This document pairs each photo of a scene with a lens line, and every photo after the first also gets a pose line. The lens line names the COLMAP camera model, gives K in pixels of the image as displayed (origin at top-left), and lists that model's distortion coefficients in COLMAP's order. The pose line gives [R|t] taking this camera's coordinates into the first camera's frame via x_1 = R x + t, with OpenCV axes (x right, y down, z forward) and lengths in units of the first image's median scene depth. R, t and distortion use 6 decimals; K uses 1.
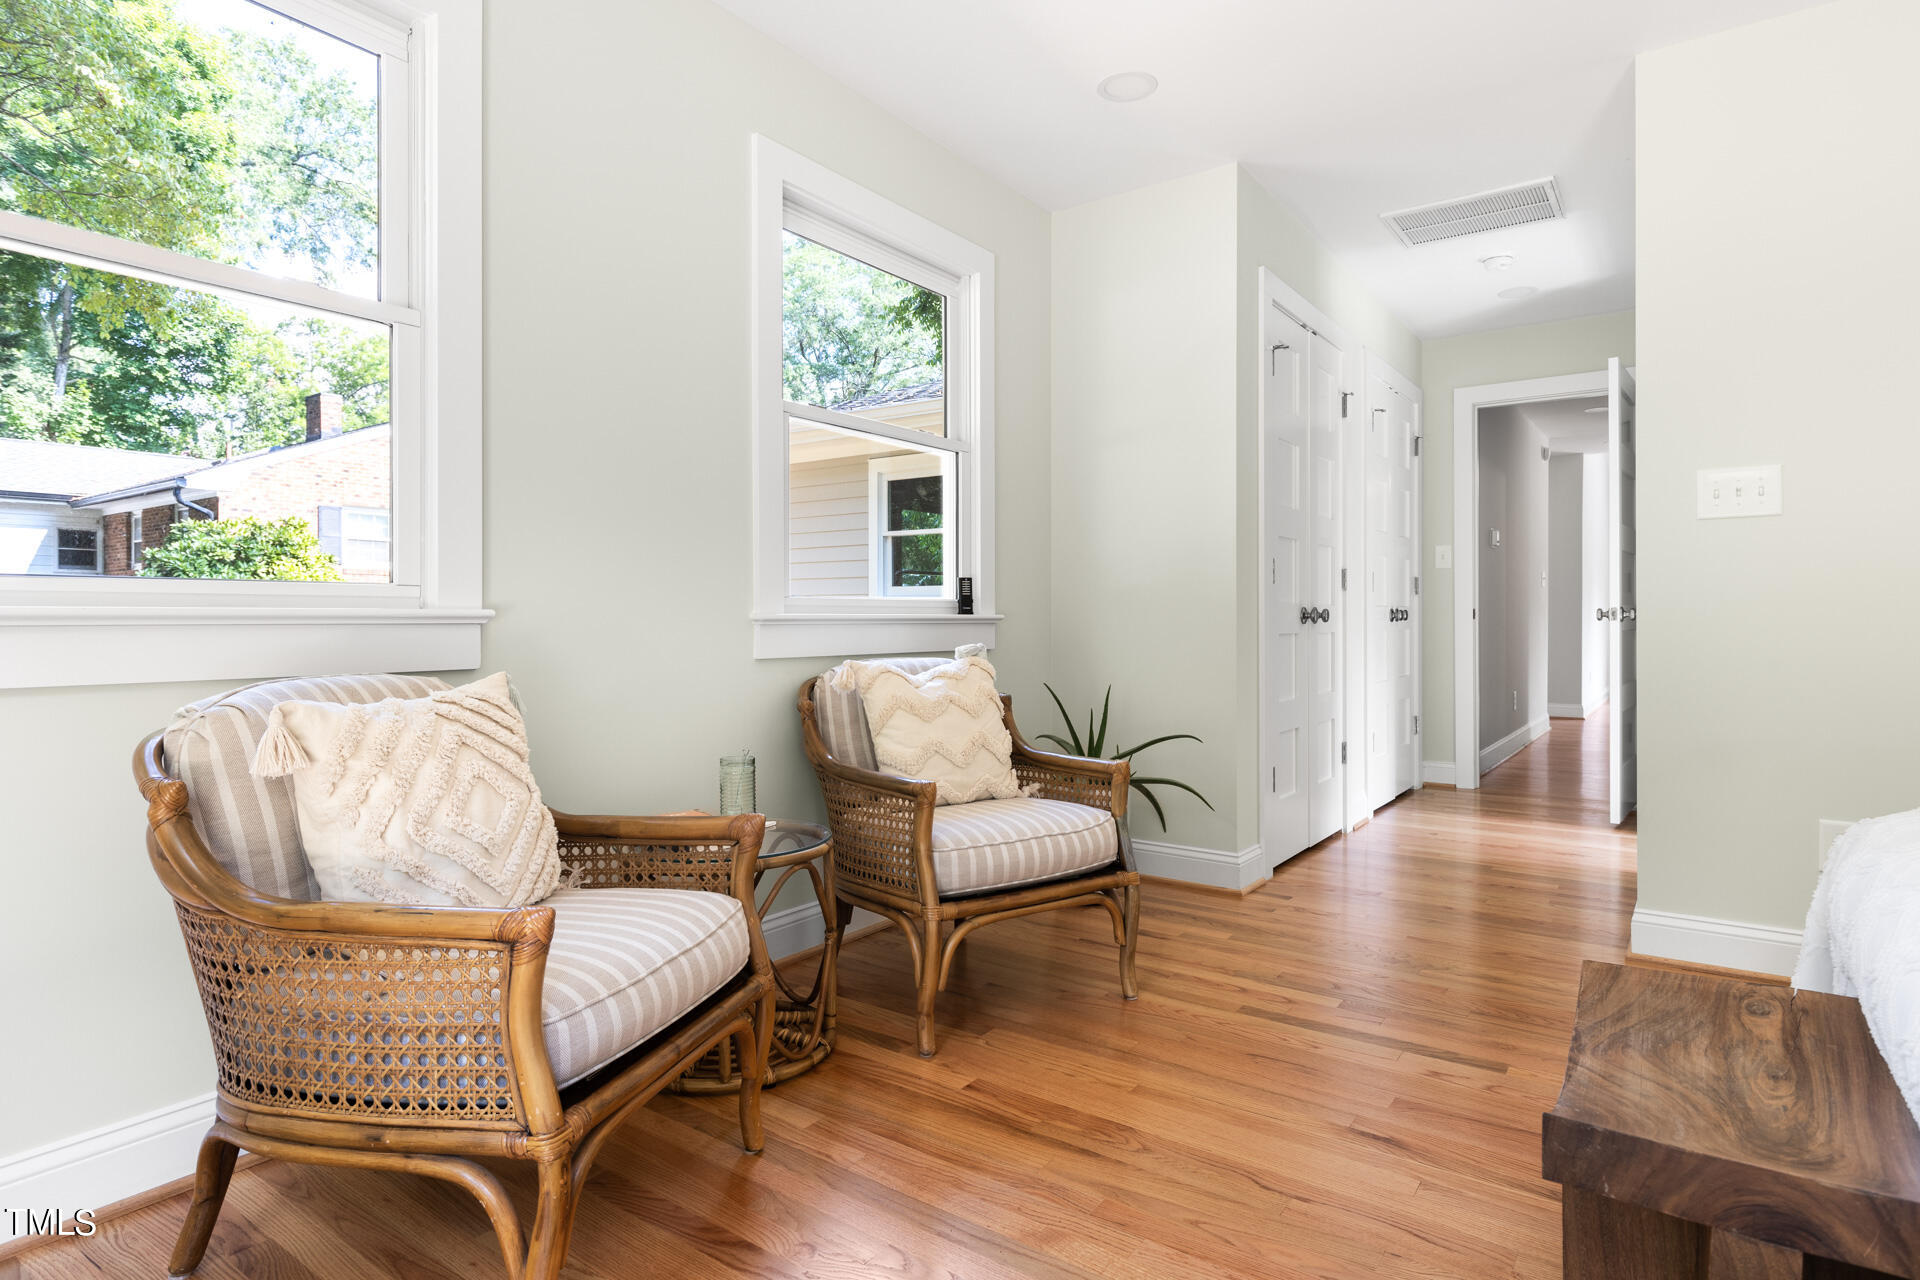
lens RADIAL K [[1015.5, 0, 966.9], [0, 1015.5, 628.9], [0, 0, 1]] dist [-0.001594, -0.000145]
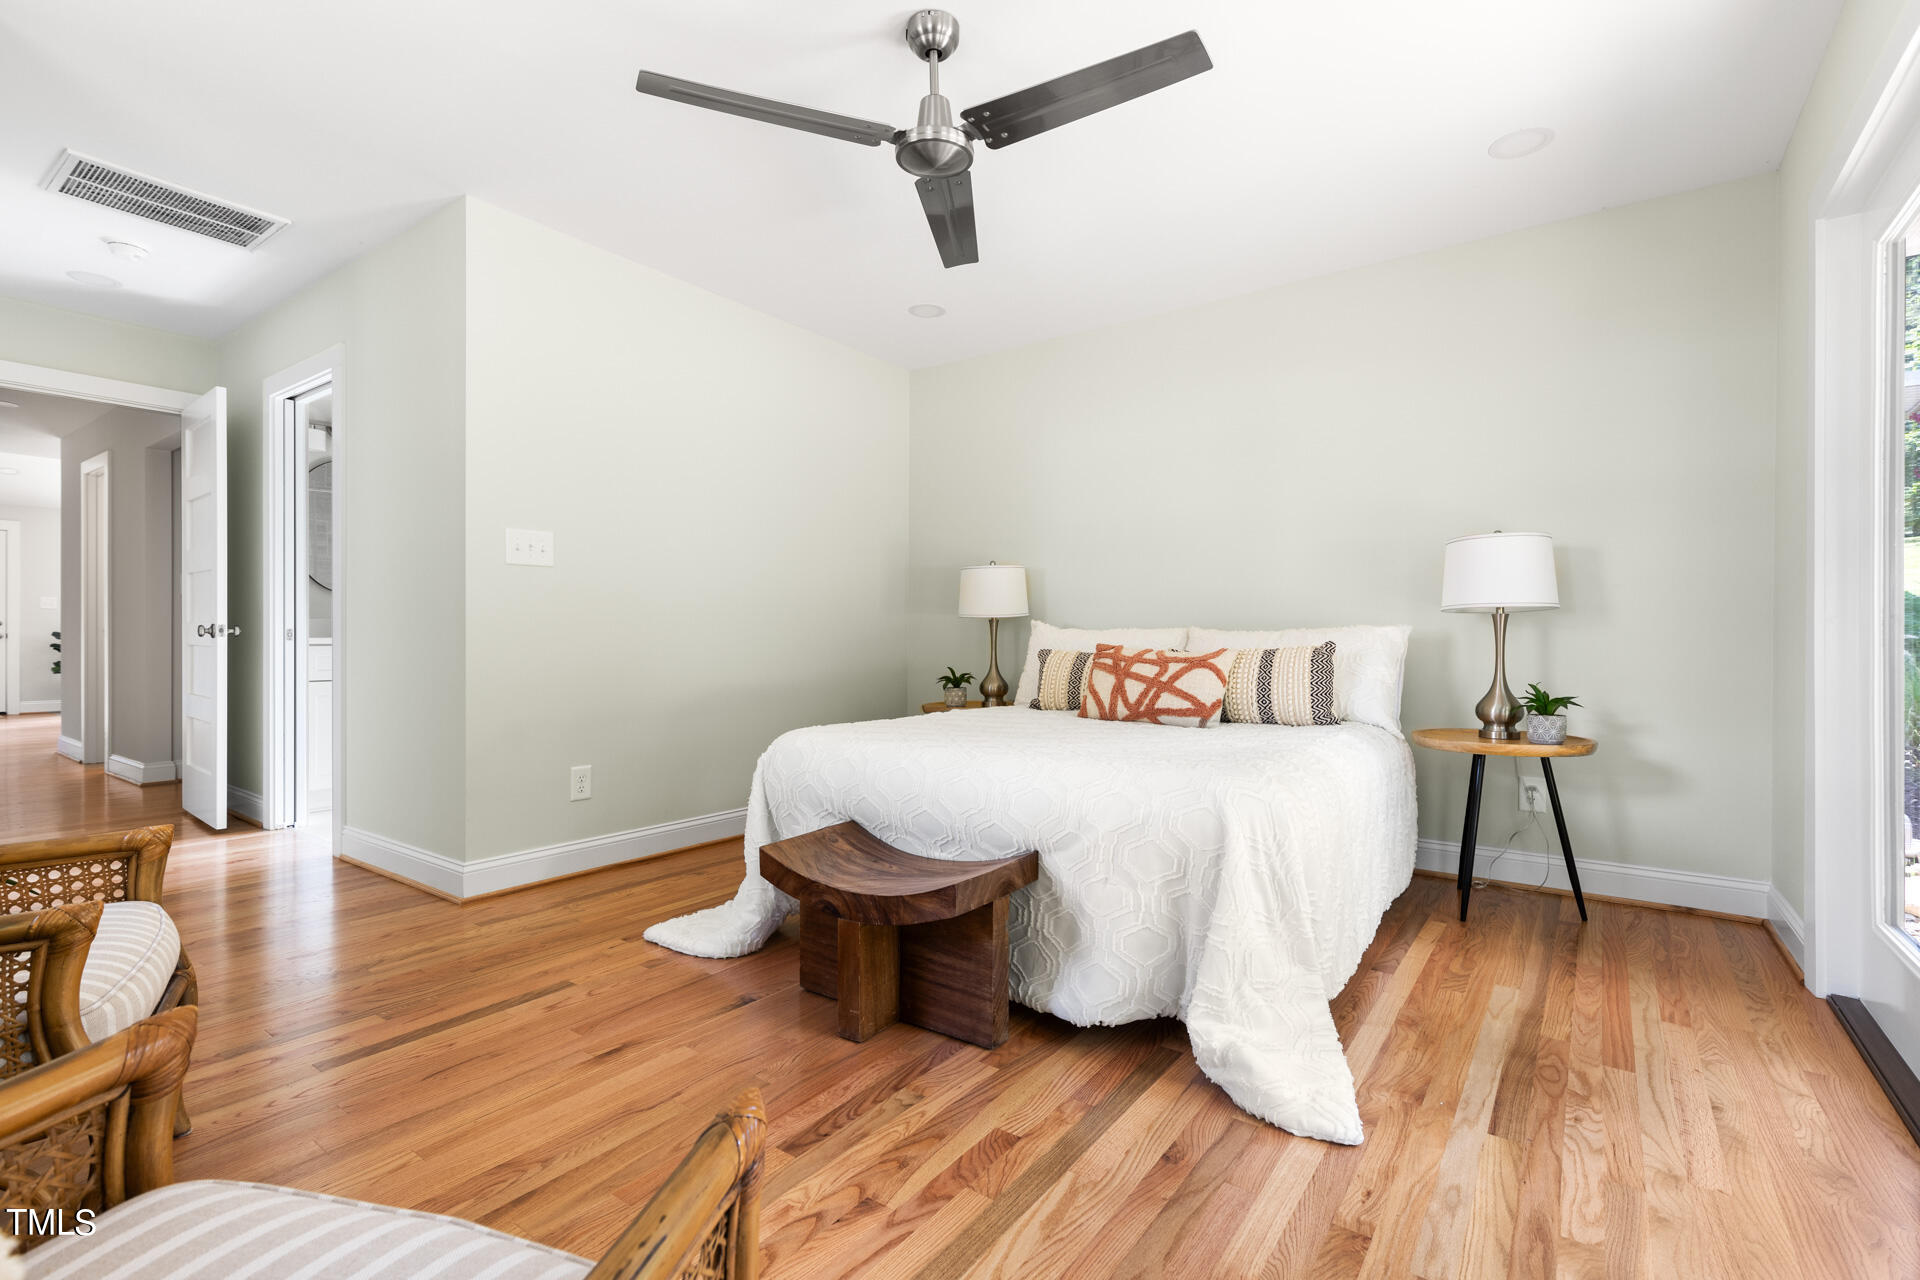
lens RADIAL K [[867.6, 0, 967.0], [0, 867.6, 639.6], [0, 0, 1]] dist [0.005397, 0.000784]
pose [[0.010414, -0.002801, 0.999942, -0.461164], [0.006052, 0.999978, 0.002738, -0.005349], [-0.999927, 0.006023, 0.010431, 0.380552]]
